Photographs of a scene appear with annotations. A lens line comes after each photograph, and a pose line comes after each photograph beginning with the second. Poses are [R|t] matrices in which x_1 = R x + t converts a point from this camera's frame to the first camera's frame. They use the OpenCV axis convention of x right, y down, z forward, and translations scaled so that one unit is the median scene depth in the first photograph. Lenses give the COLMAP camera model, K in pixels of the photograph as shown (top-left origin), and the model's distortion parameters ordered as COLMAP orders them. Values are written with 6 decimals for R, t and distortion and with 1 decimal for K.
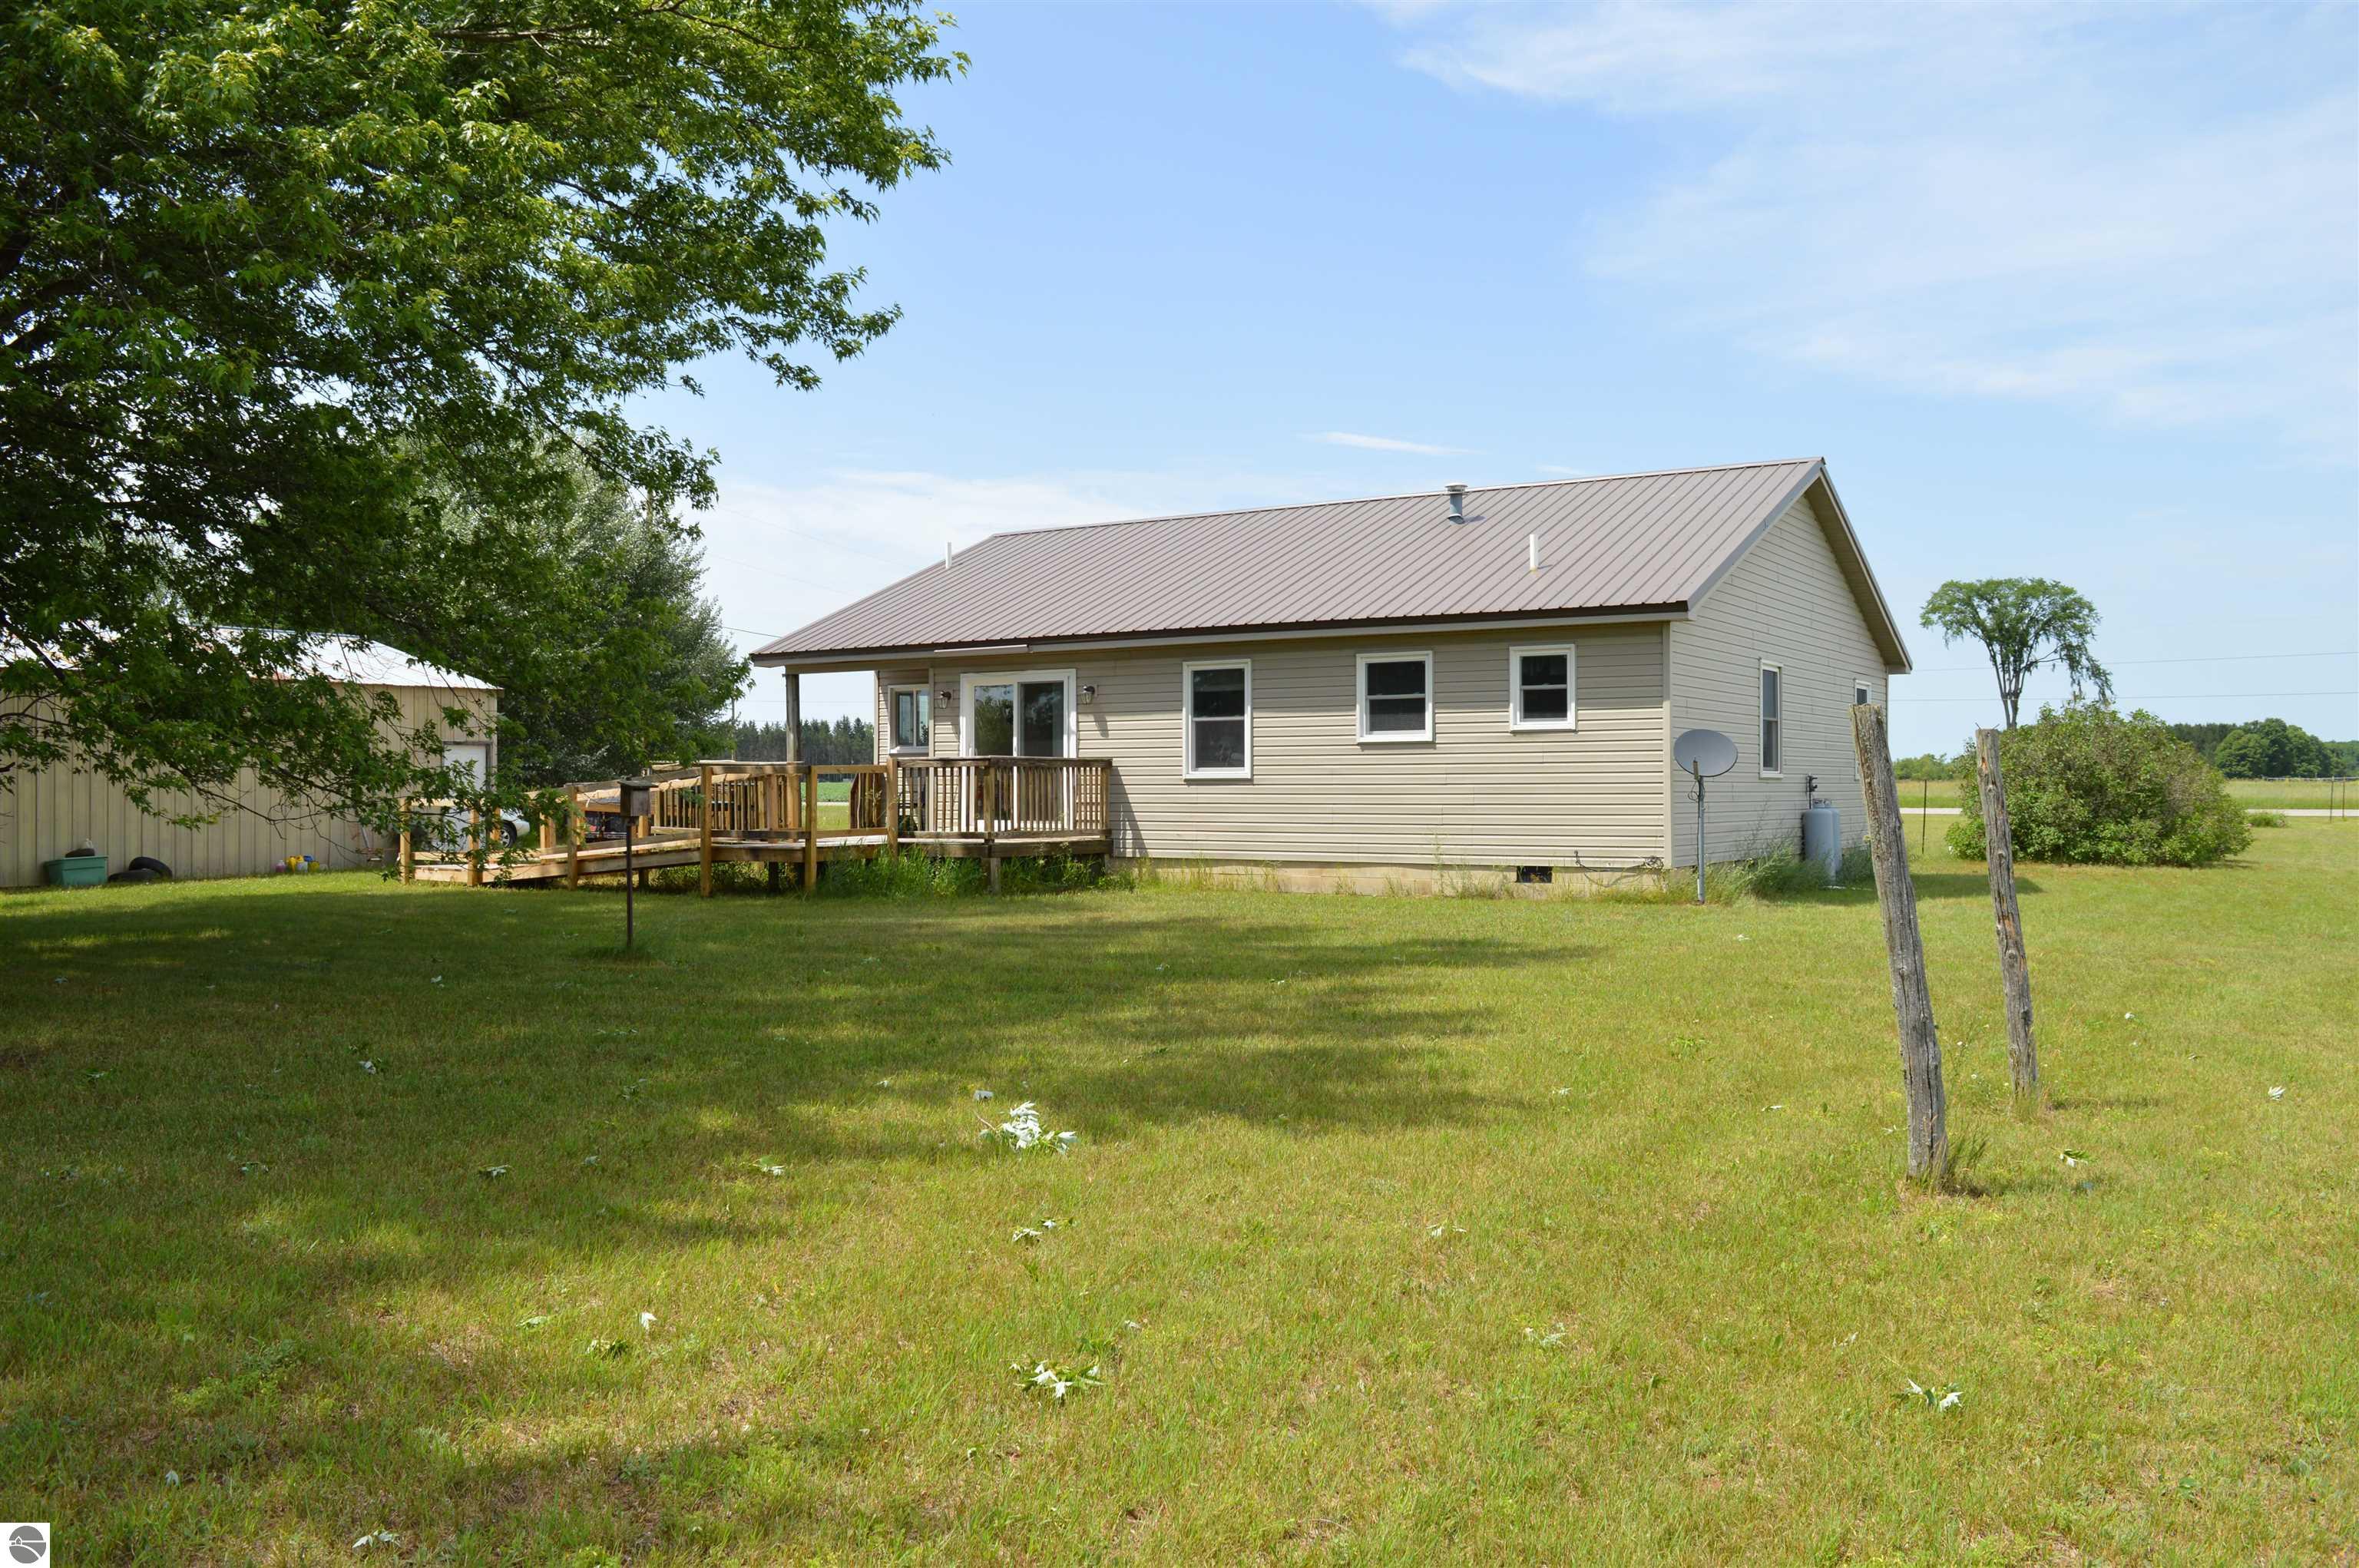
lens RADIAL K [[1879.3, 0, 1180.6], [0, 1879.3, 781.4], [0, 0, 1]] dist [-0.093211, 0.020028]
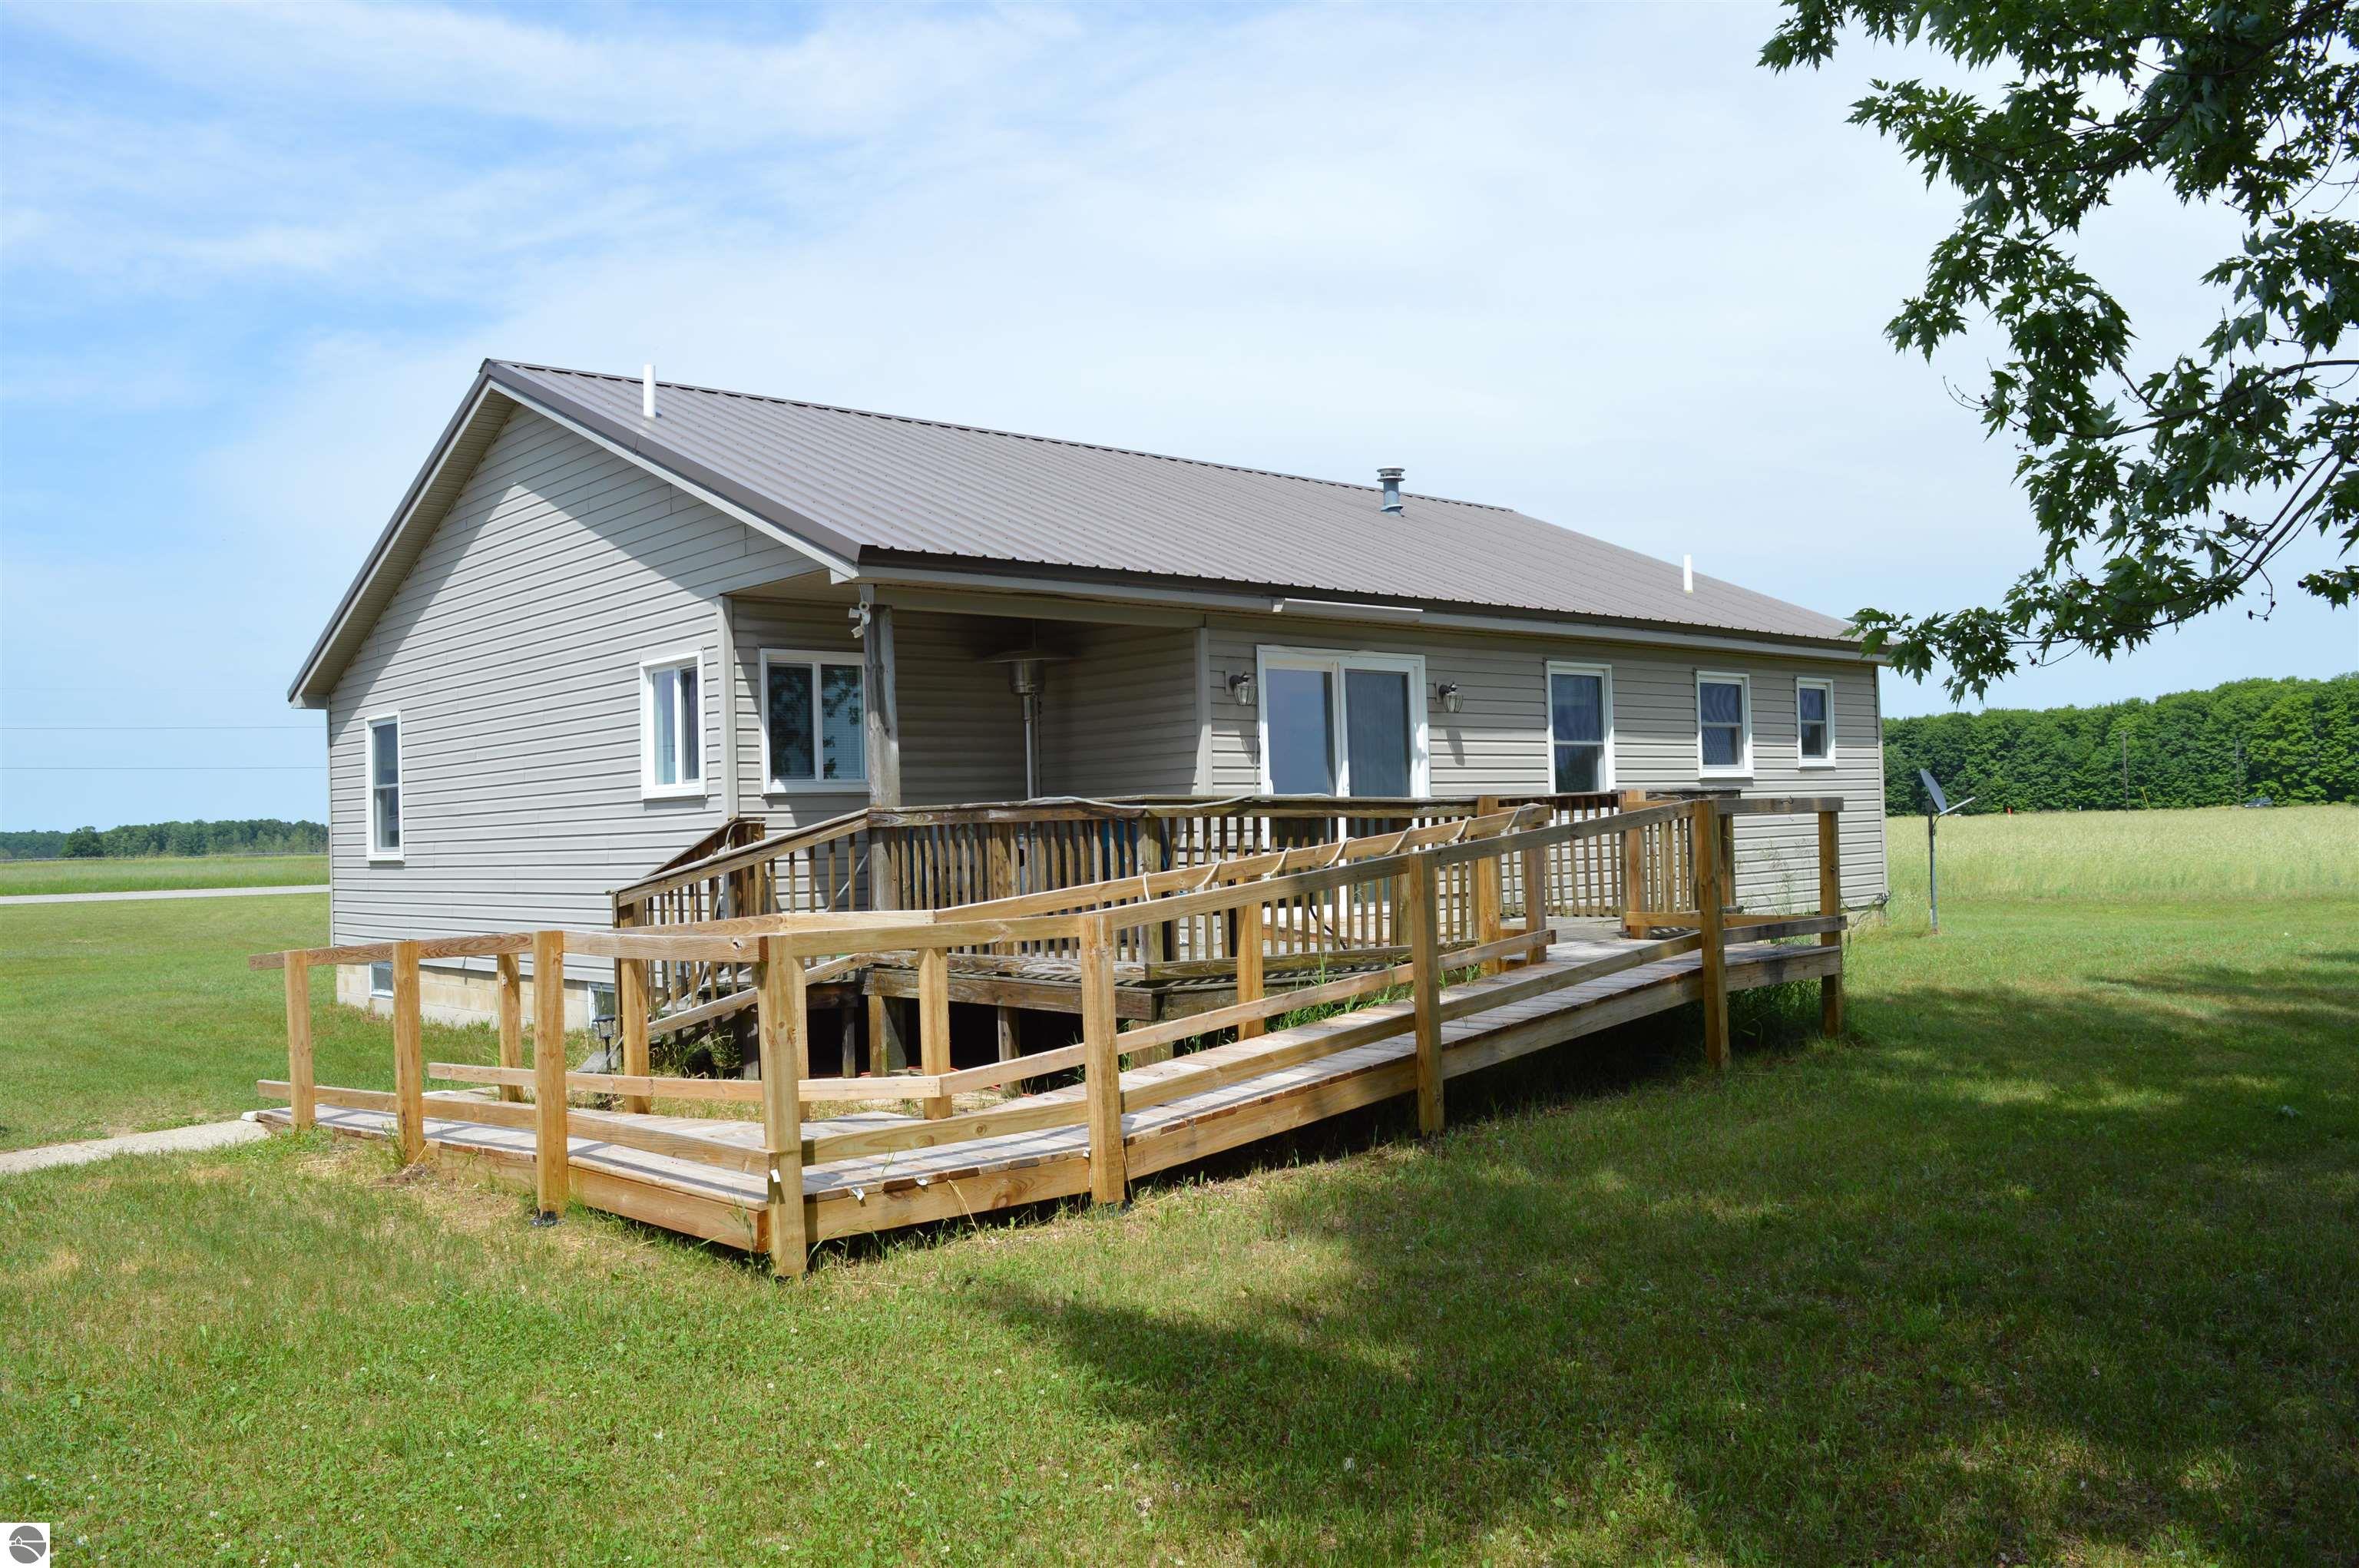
lens RADIAL K [[1879.3, 0, 1194.9], [0, 1879.3, 792.7], [0, 0, 1]] dist [-0.093211, 0.020028]
pose [[0.245450, 0.012968, 0.969323, -0.706527], [0.027673, 0.999409, -0.020378, -0.003831], [-0.969014, 0.031826, 0.244946, 0.958661]]
